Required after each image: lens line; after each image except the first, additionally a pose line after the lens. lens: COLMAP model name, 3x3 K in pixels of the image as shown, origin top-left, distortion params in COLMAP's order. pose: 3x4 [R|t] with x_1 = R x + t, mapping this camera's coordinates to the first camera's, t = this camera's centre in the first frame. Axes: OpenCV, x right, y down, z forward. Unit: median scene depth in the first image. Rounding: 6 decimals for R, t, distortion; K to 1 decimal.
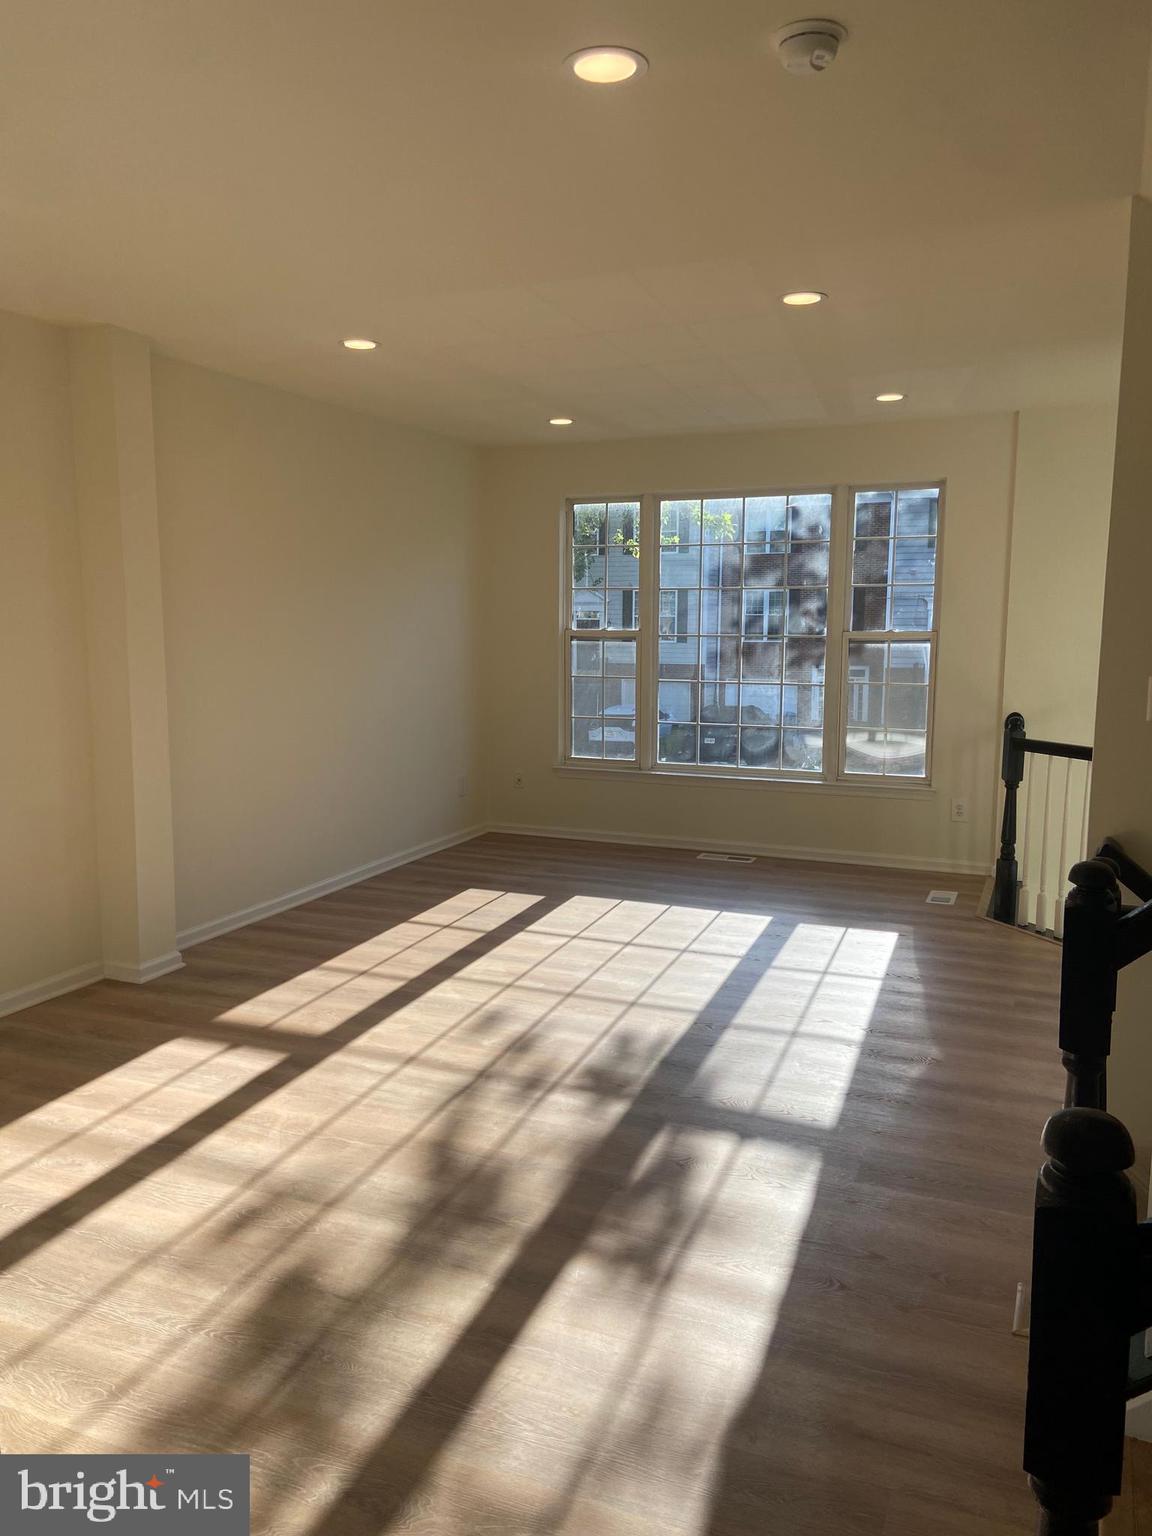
lens RADIAL K [[1203.2, 0, 624.4], [0, 1203.2, 766.3], [0, 0, 1]] dist [0.111803, -0.172505]
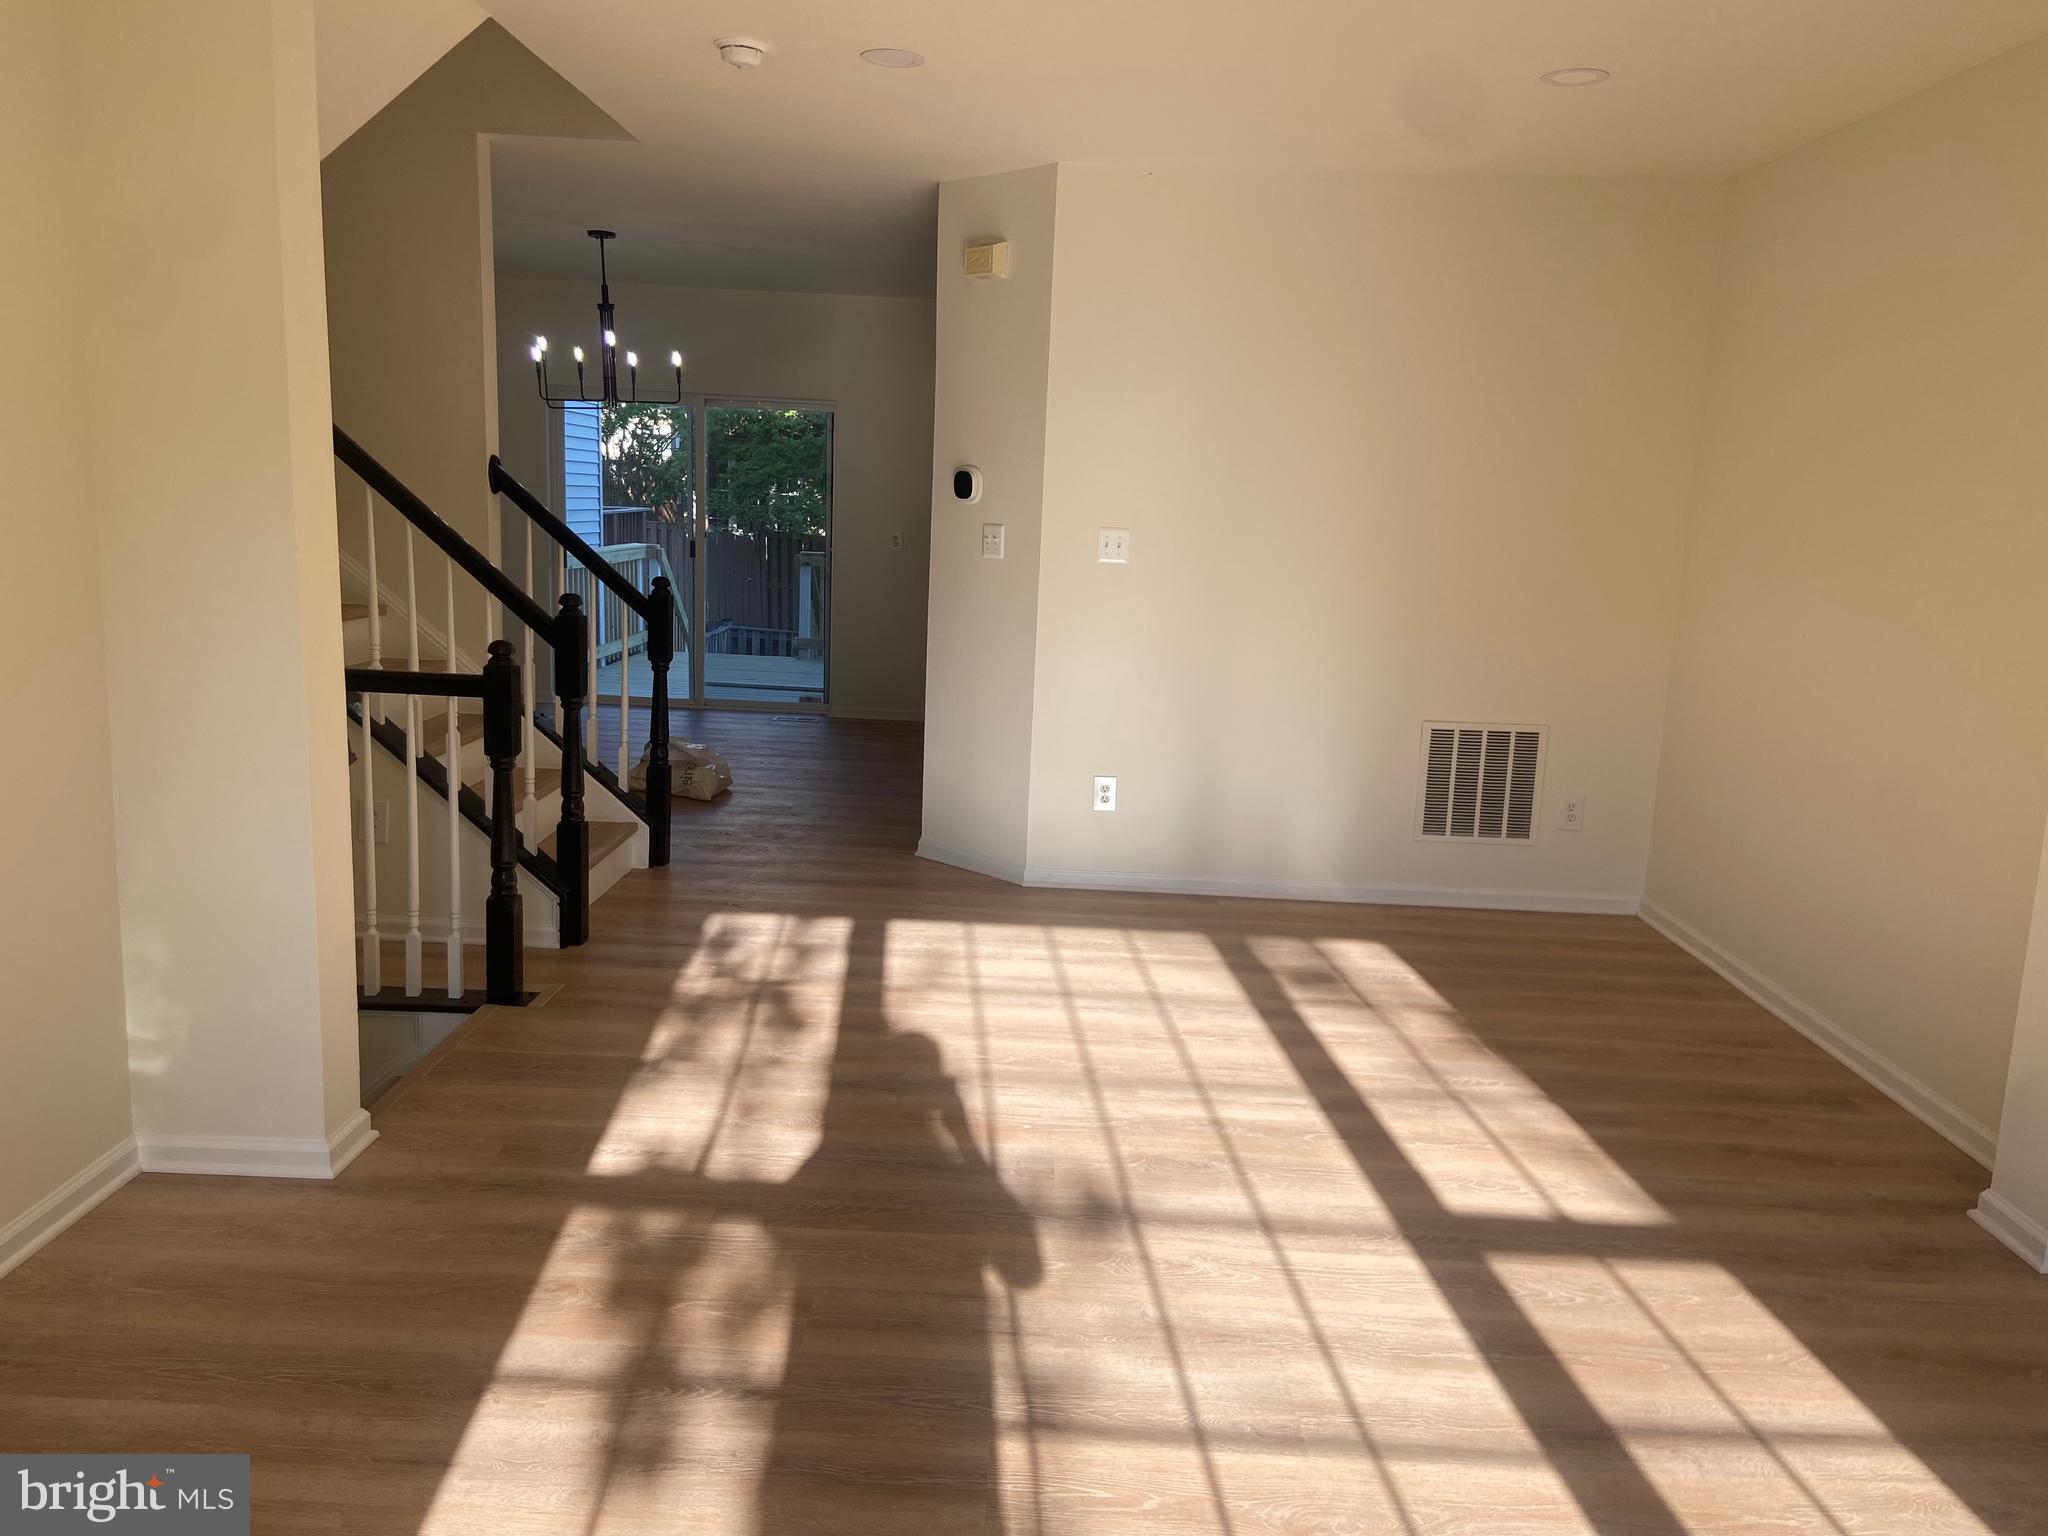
lens RADIAL K [[1604.3, 0, 1024.0], [0, 1604.3, 768.0], [0, 0, 1]] dist [0.111803, -0.172505]
pose [[-0.908113, 0.027182, -0.417842, 0.236186], [-0.109370, 0.947852, 0.299358, -0.182809], [0.404189, 0.317551, -0.857784, 1.423306]]
